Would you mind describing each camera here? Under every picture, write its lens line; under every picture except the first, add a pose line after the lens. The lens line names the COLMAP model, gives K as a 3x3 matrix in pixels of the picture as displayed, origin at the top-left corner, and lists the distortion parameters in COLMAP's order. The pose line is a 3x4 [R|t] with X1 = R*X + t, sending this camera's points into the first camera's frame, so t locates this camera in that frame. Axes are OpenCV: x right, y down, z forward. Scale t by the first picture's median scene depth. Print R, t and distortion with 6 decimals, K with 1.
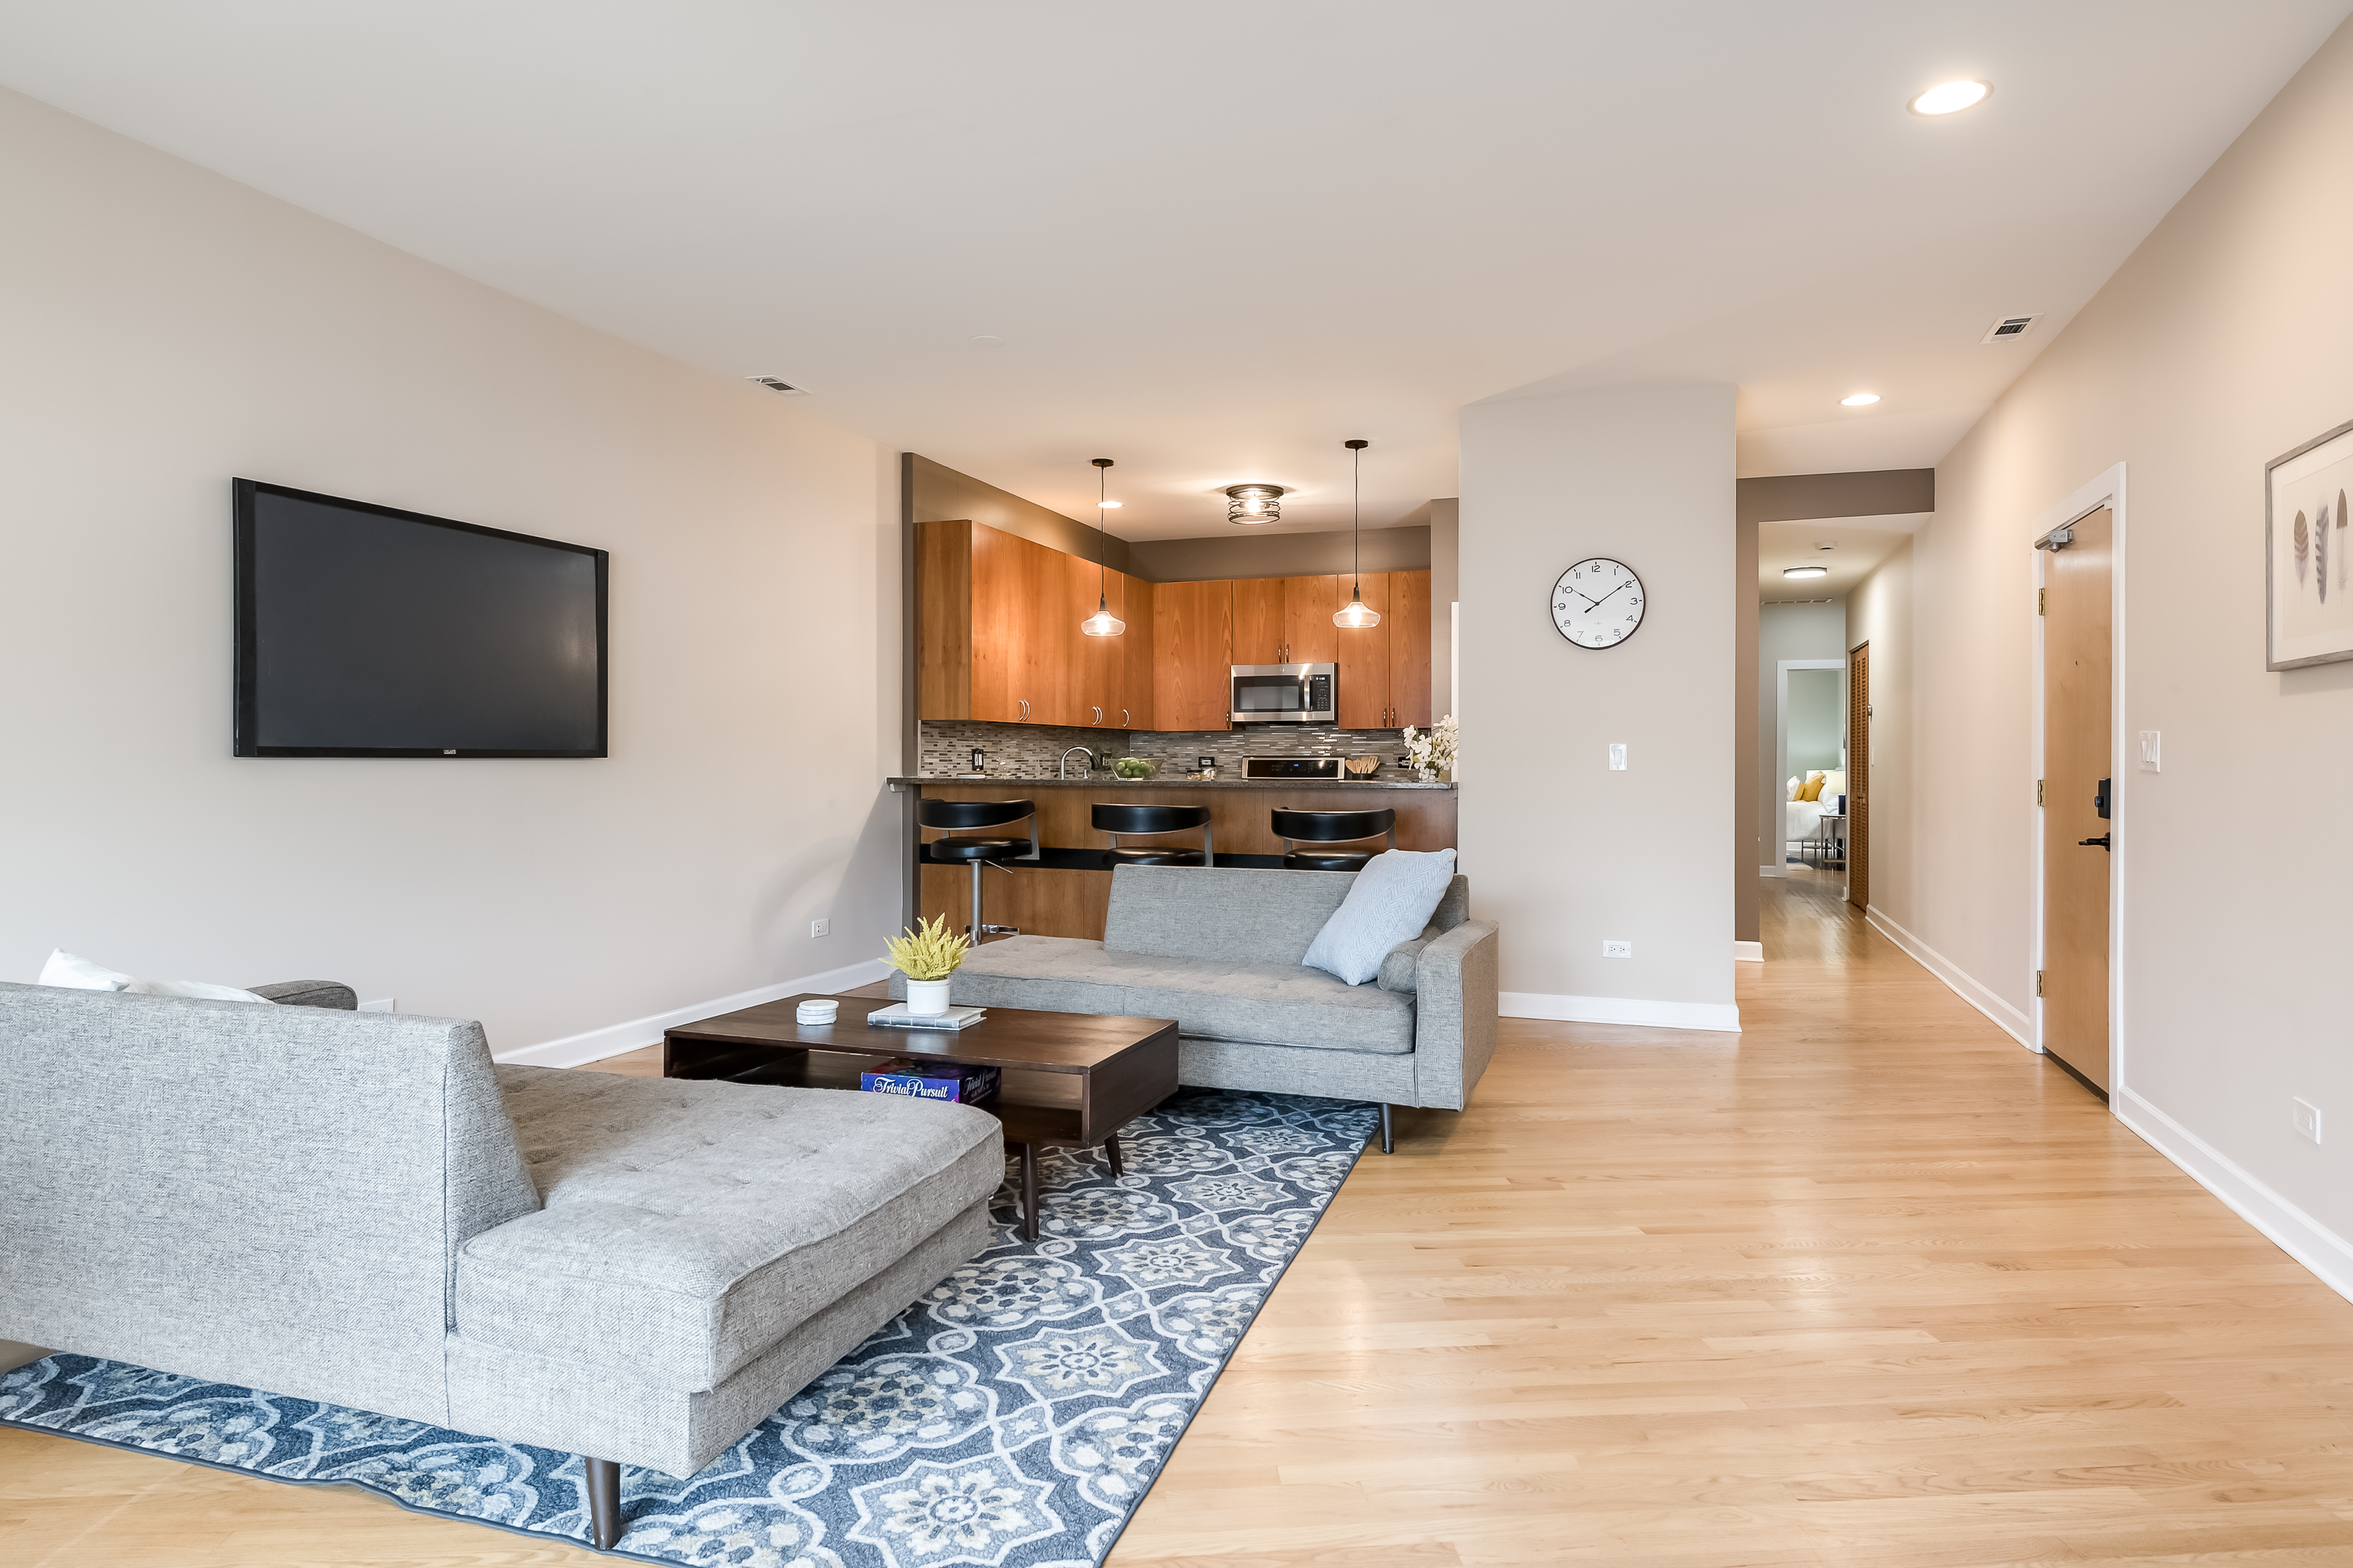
lens RADIAL K [[1320.2, 0, 1192.8], [0, 1320.2, 767.9], [0, 0, 1]] dist [0.024282, 0.000413]
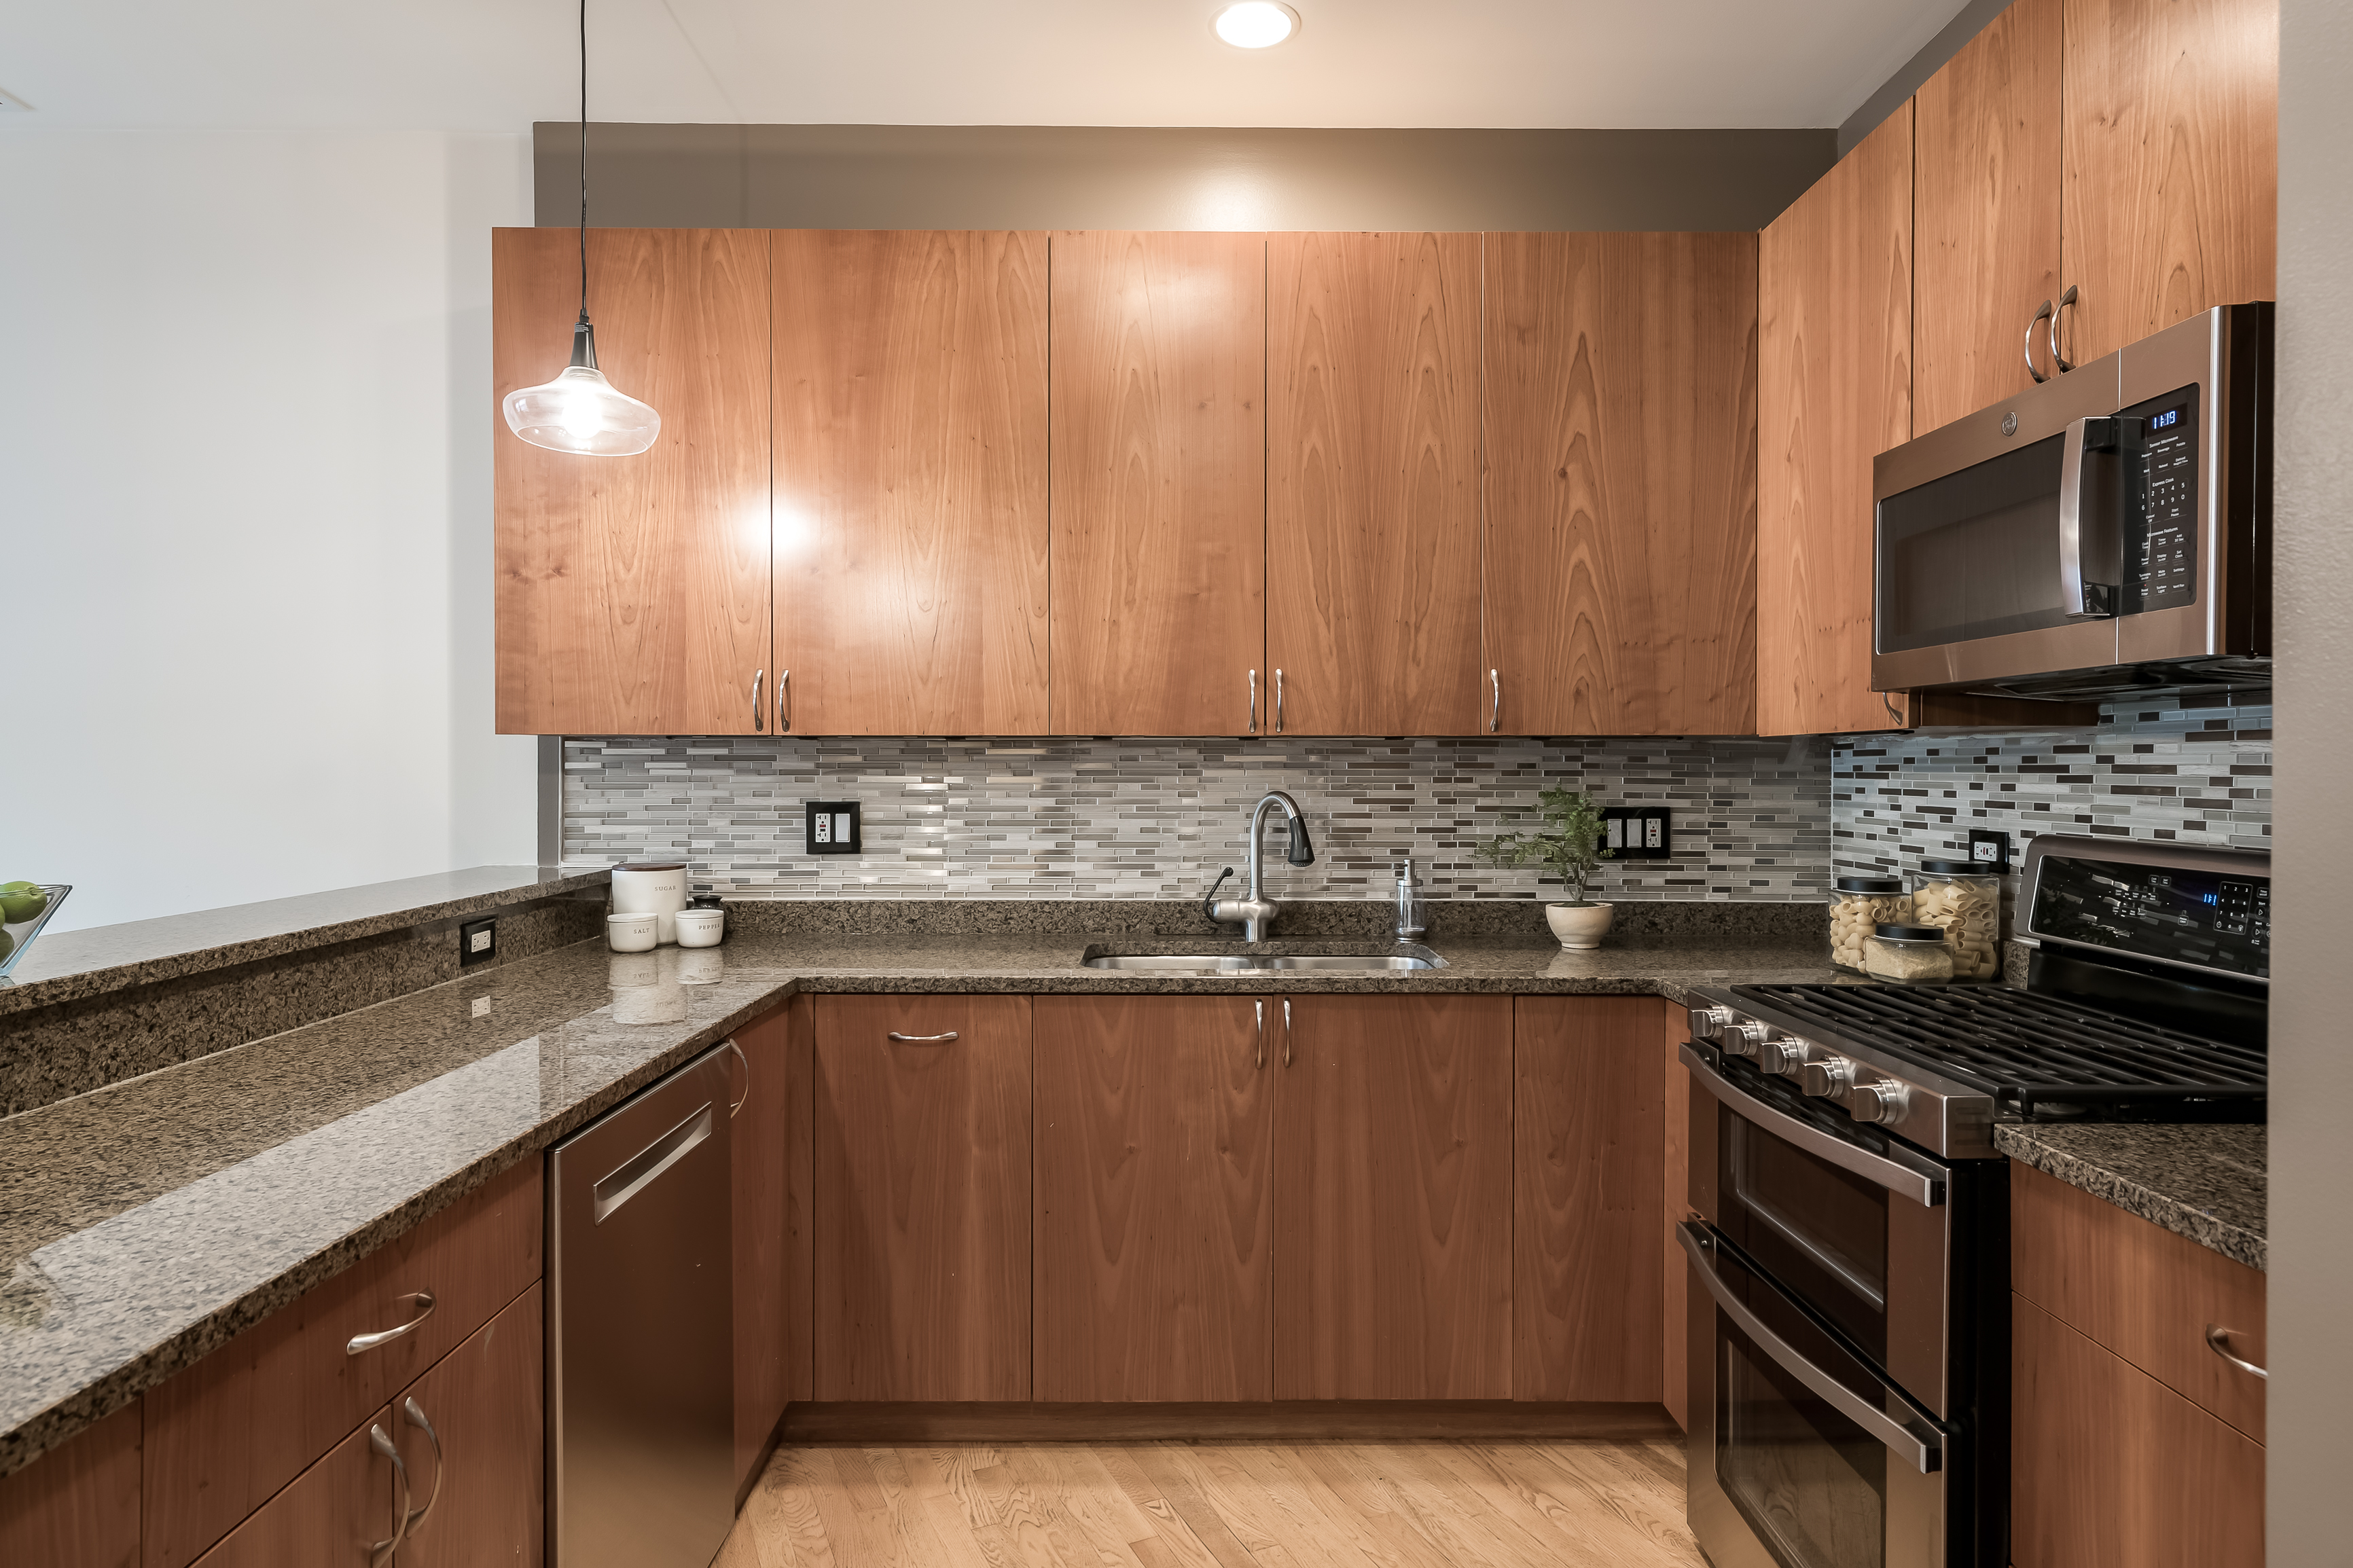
lens RADIAL K [[1369.1, 0, 1175.8], [0, 1369.1, 776.7], [0, 0, 1]] dist [0.013186, -0.000602]
pose [[0.342861, 0.007401, -0.939357, 0.287663], [-0.005735, 0.999967, 0.005785, -0.027133], [0.939369, 0.003403, 0.342892, 1.046277]]
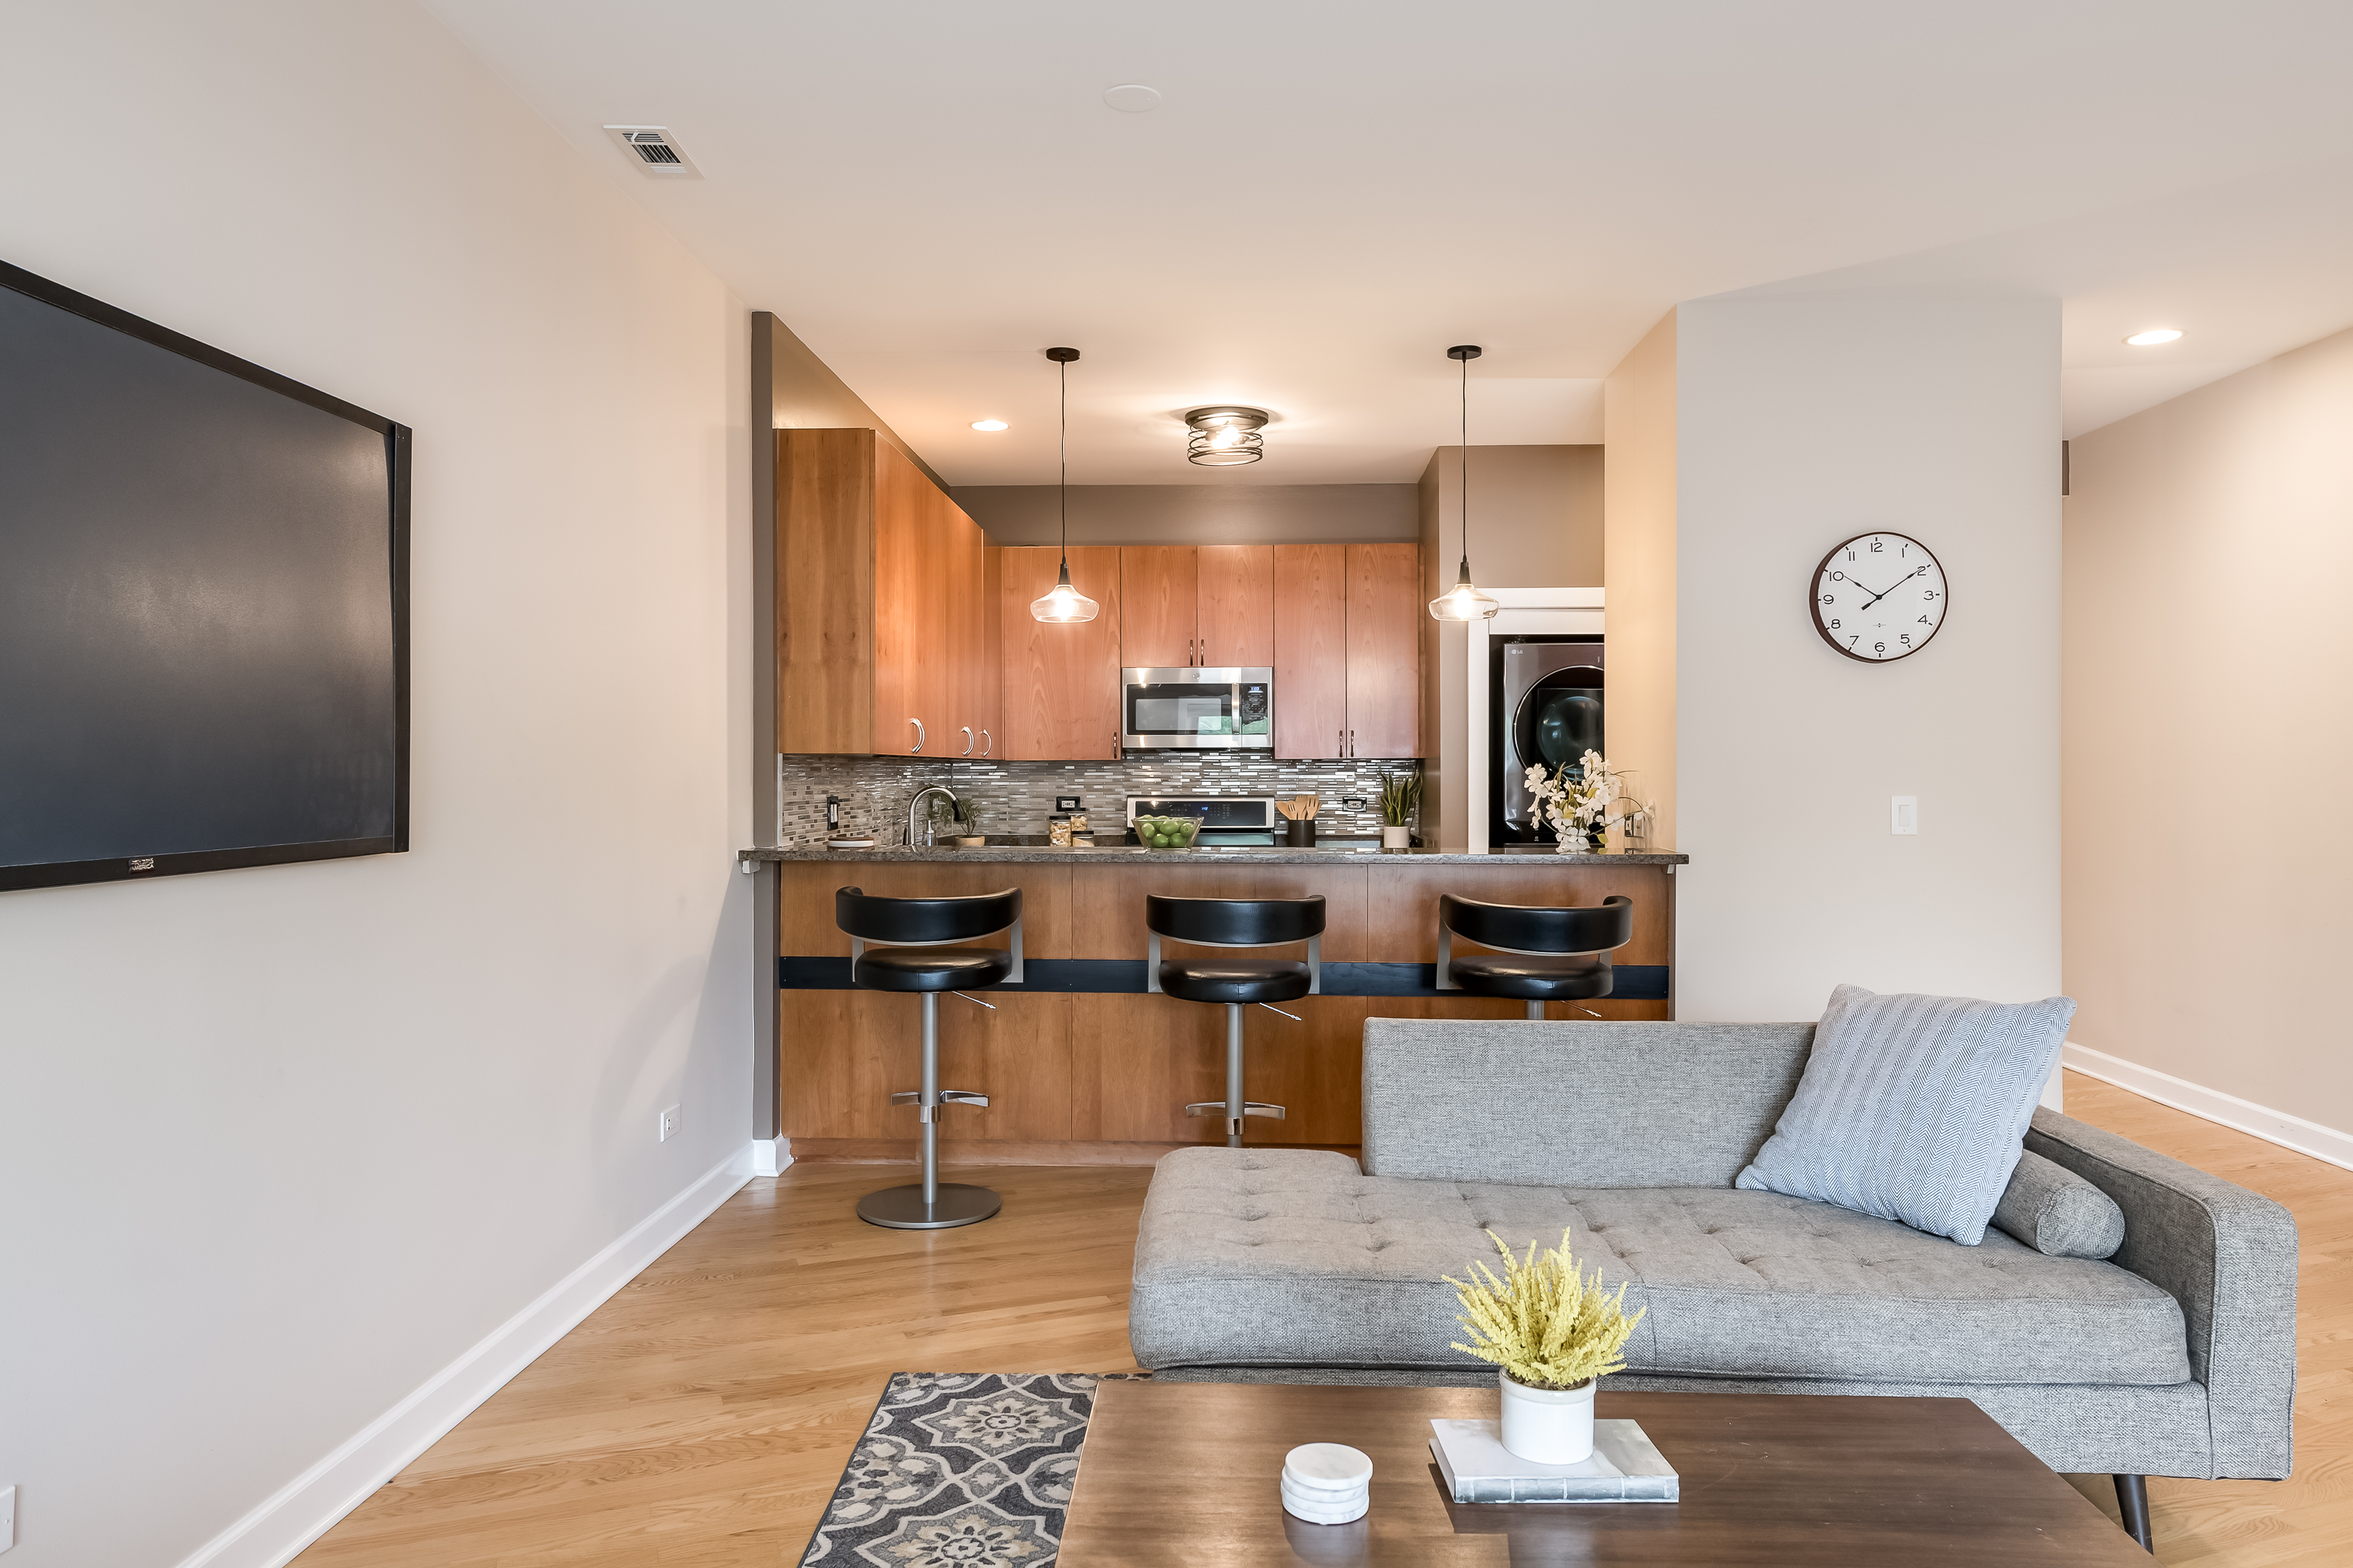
lens RADIAL K [[1539.0, 0, 1176.5], [0, 1539.0, 784.0], [0, 0, 1]] dist [0.010721, 0.002069]
pose [[0.956611, -0.003983, 0.291341, -0.241163], [0.003315, 0.999991, 0.002787, -0.023599], [-0.291349, -0.001701, 0.956615, 0.269589]]
